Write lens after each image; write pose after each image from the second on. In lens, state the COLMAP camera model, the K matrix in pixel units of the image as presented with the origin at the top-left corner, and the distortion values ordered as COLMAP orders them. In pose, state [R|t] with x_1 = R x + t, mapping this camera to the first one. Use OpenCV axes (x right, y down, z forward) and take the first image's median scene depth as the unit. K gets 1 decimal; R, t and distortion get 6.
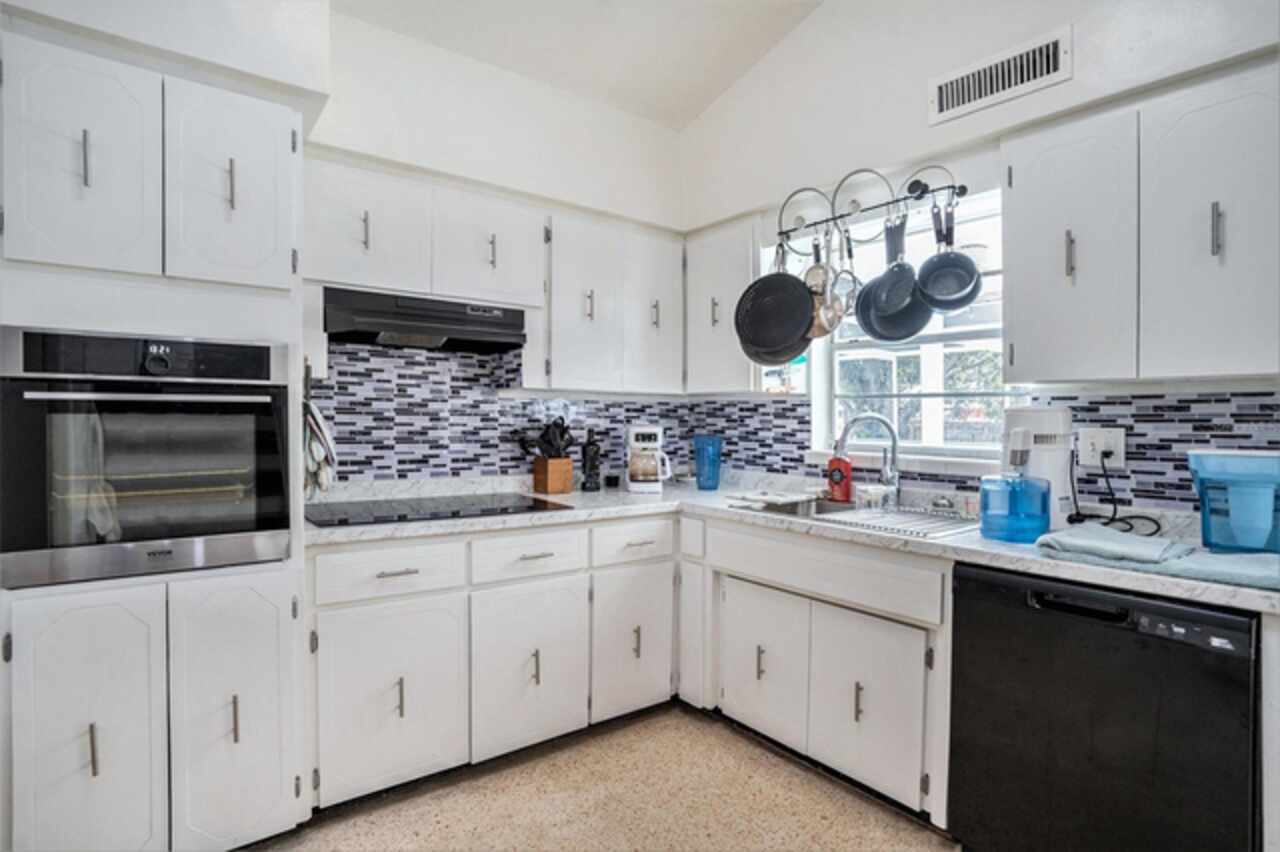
lens RADIAL K [[642.6, 0, 640.0], [0, 642.6, 426.0], [0, 0, 1]] dist [-0.077675, 0.034401]
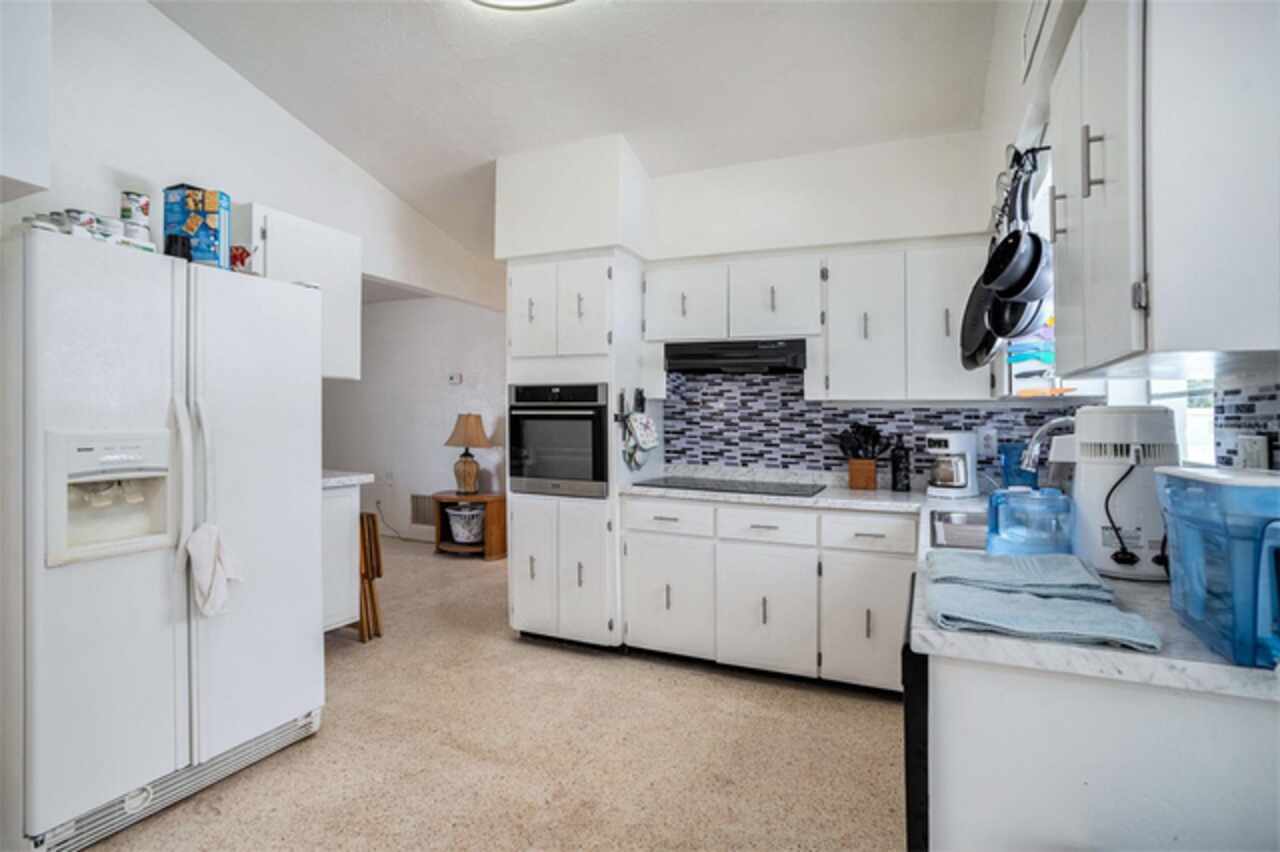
lens RADIAL K [[642.6, 0, 640.0], [0, 642.6, 426.0], [0, 0, 1]] dist [-0.077675, 0.034401]
pose [[0.501626, 0.005624, -0.865066, 0.752385], [-0.017447, 0.999841, -0.003617, 0.001946], [0.864909, 0.016907, 0.501645, 0.085842]]
